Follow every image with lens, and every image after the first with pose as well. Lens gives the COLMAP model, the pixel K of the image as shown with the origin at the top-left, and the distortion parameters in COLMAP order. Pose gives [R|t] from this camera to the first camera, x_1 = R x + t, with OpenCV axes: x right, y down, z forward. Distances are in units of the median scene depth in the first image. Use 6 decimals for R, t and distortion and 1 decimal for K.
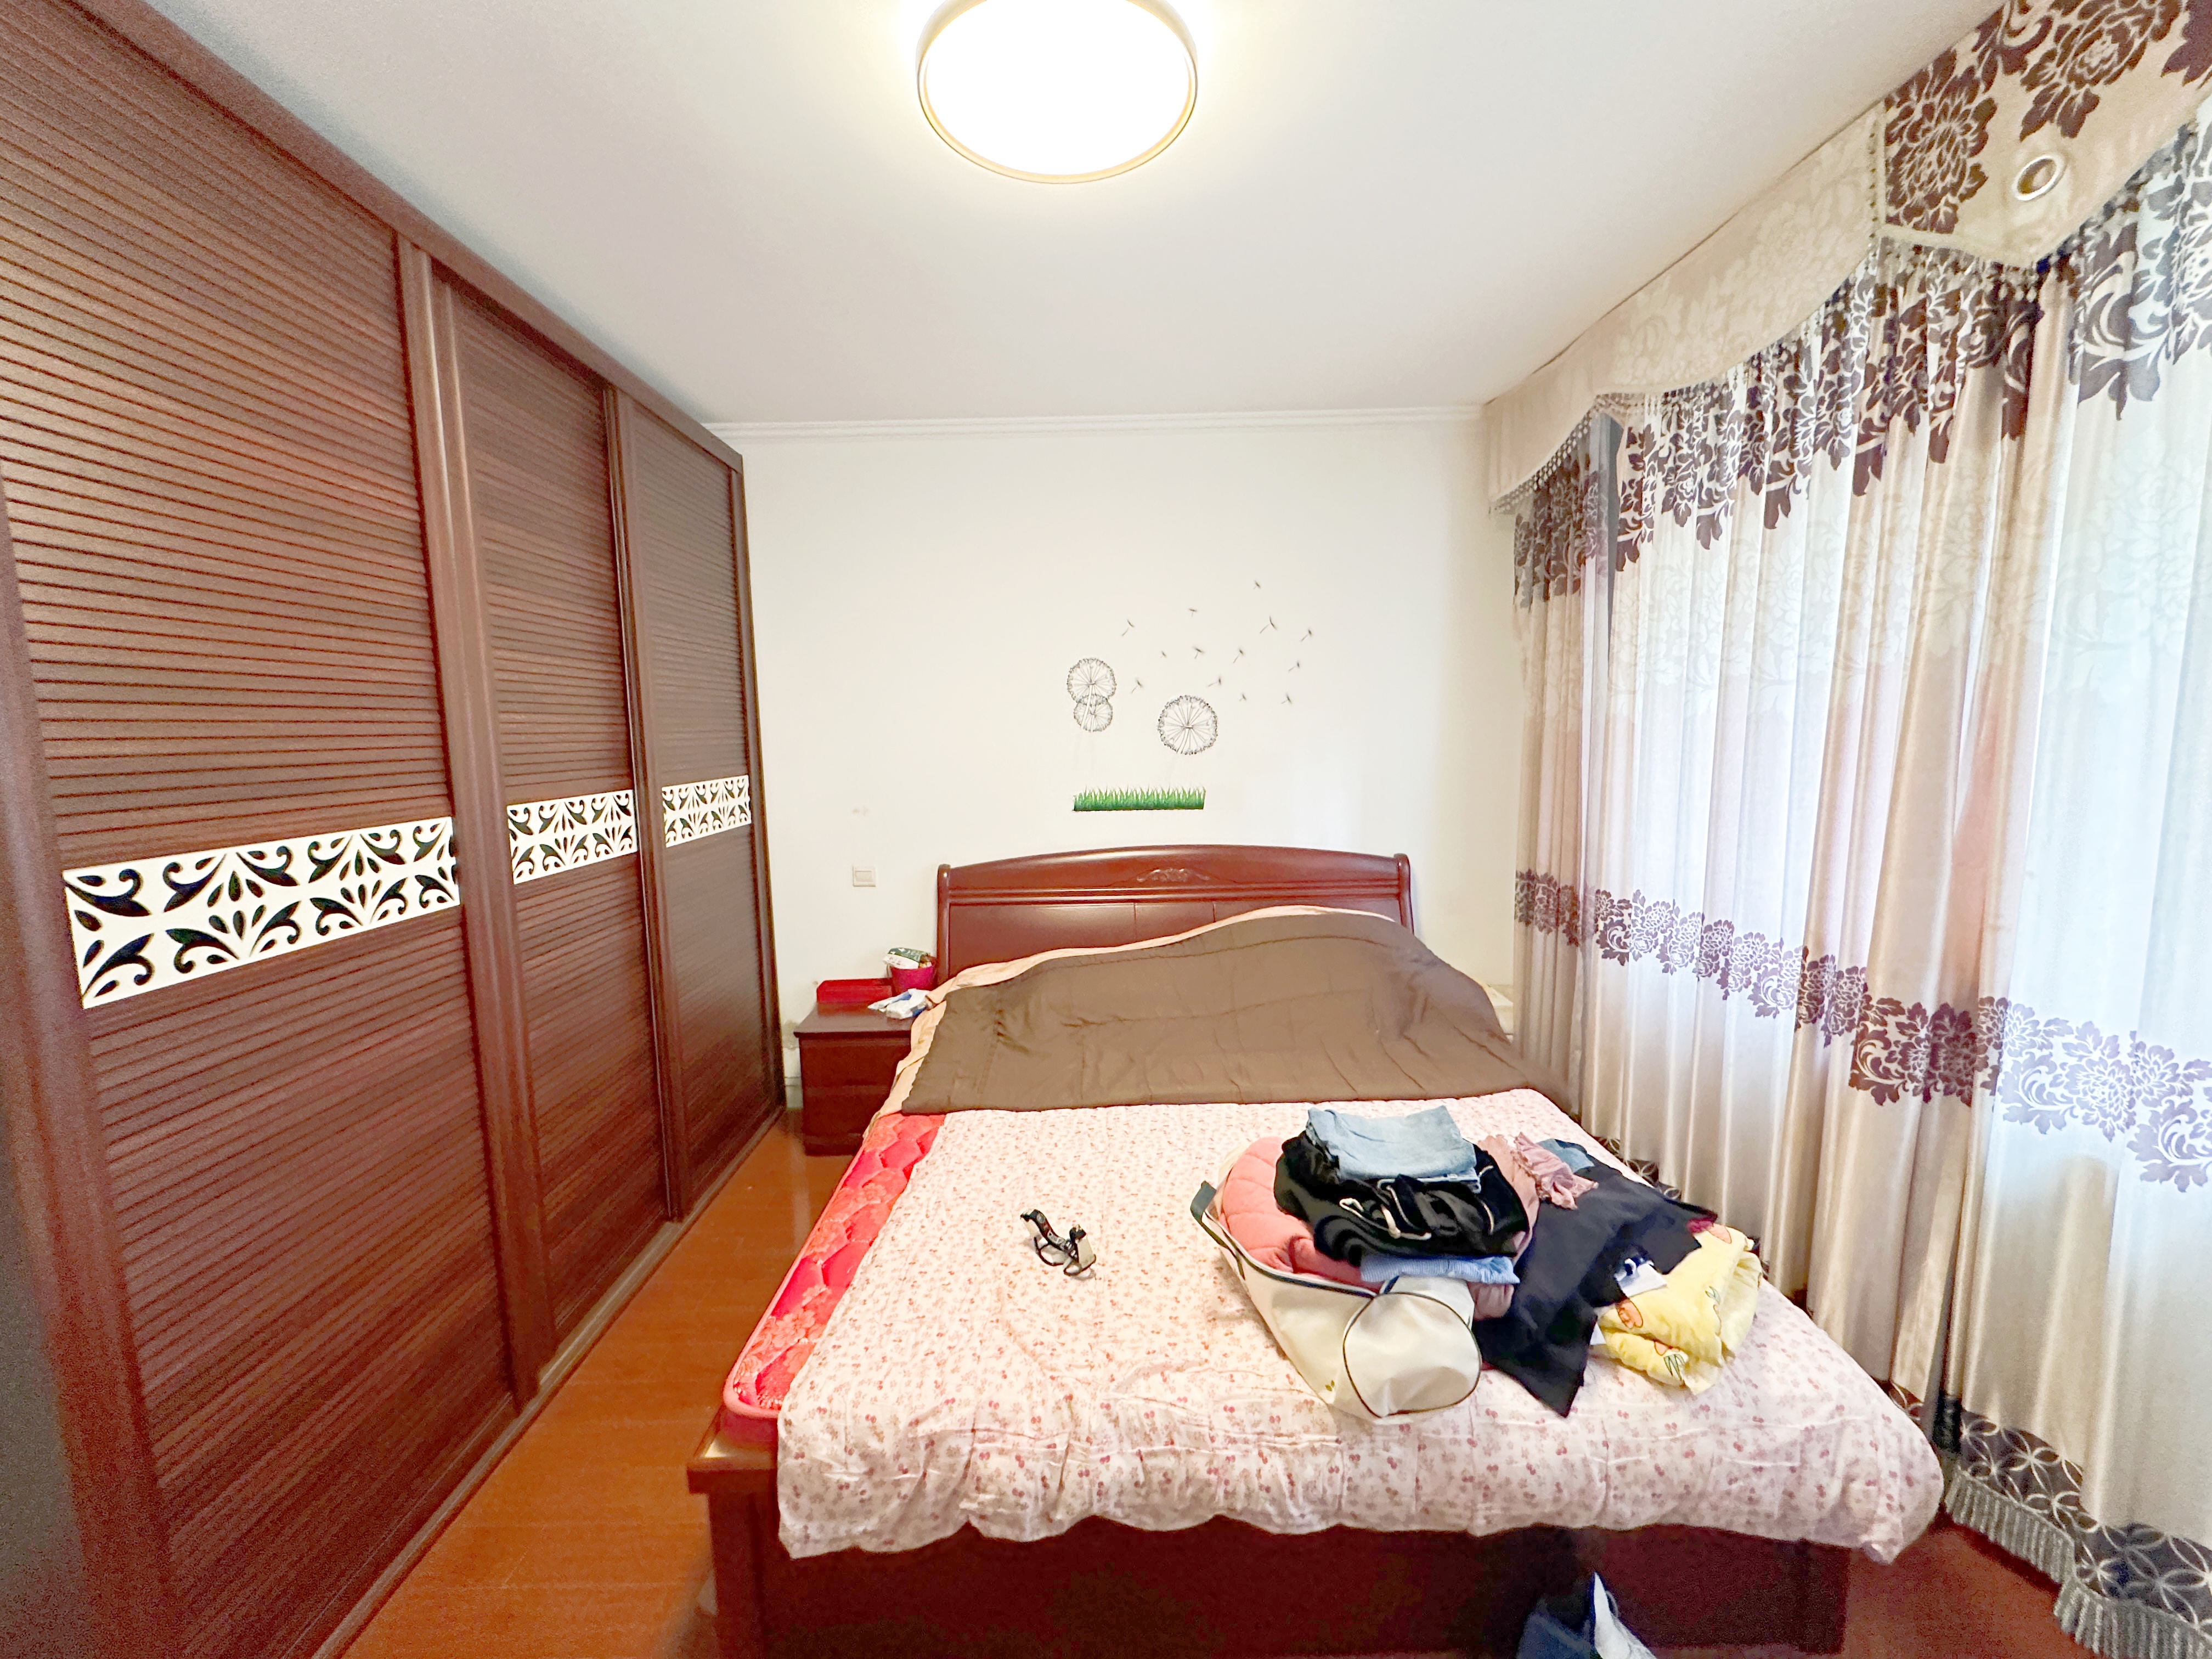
lens RADIAL K [[874.2, 0, 1098.2], [0, 874.2, 839.3], [0, 0, 1]] dist [0.002828, -0.000178]
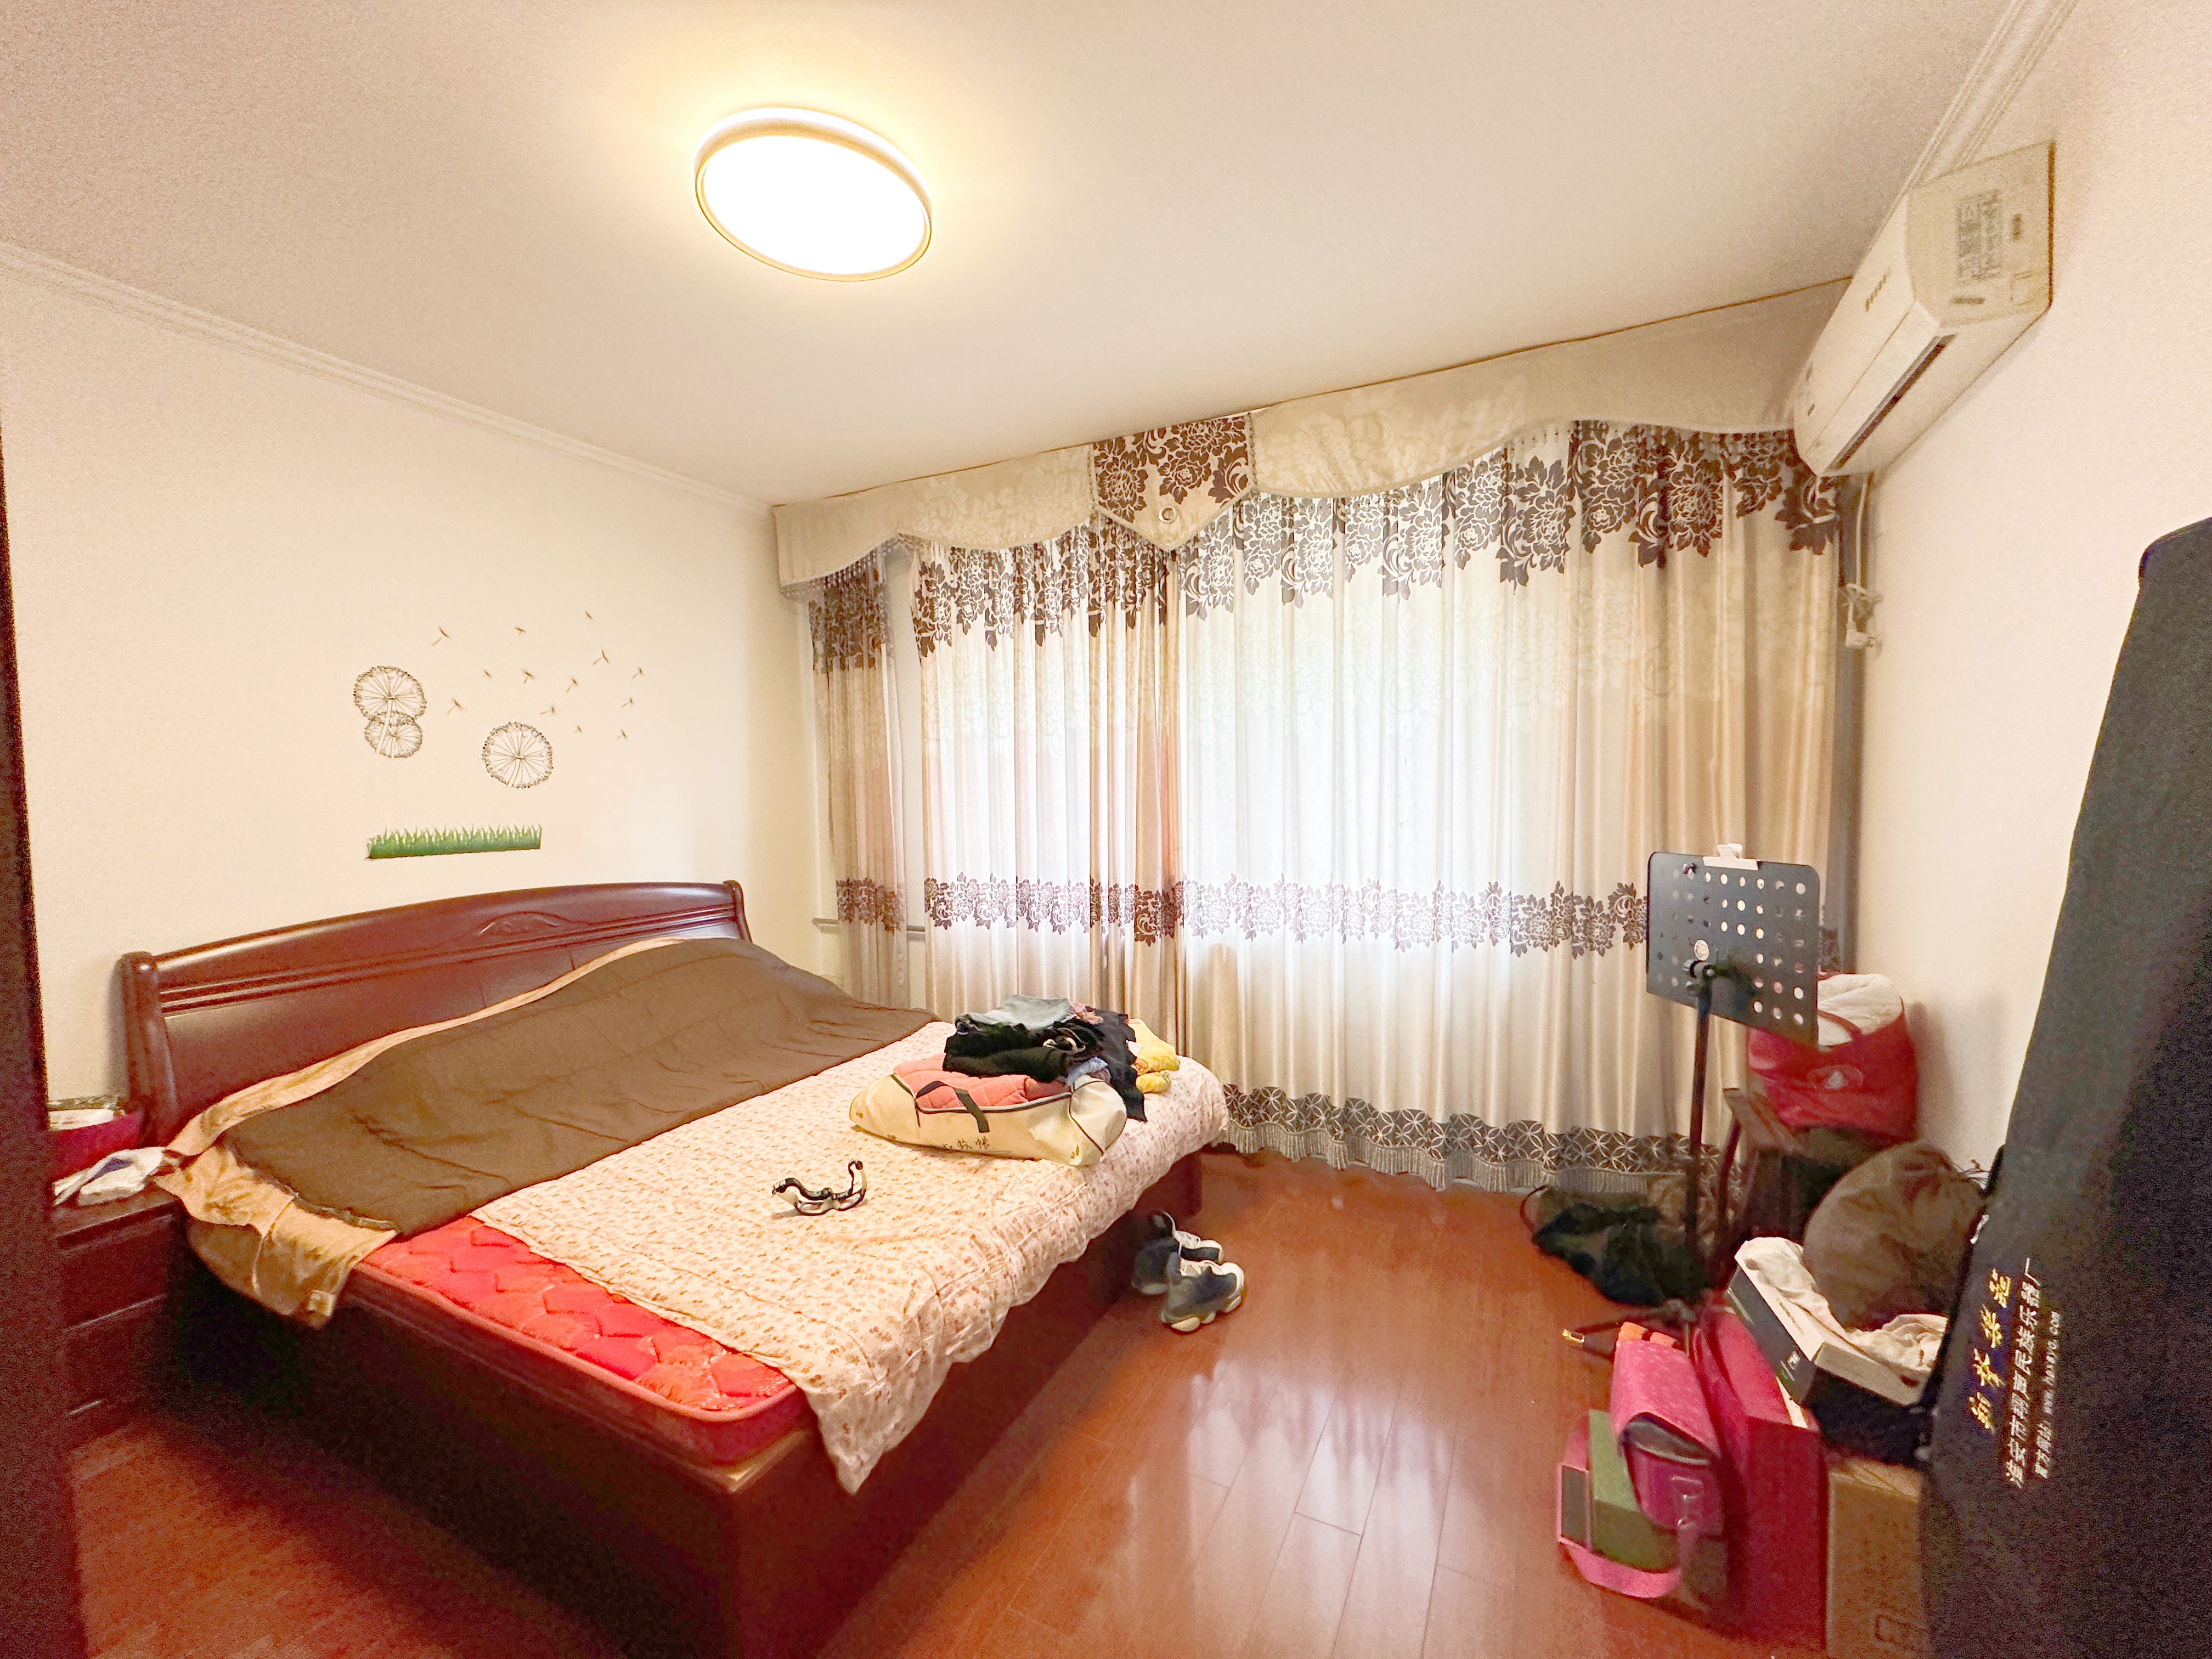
lens RADIAL K [[874.2, 0, 1098.2], [0, 874.2, 840.7], [0, 0, 1]] dist [0.002828, -0.000178]
pose [[0.475533, -0.039357, 0.878817, -0.641796], [0.117442, 0.992896, -0.019082, 0.067962], [-0.871823, 0.112285, 0.476778, 0.103618]]
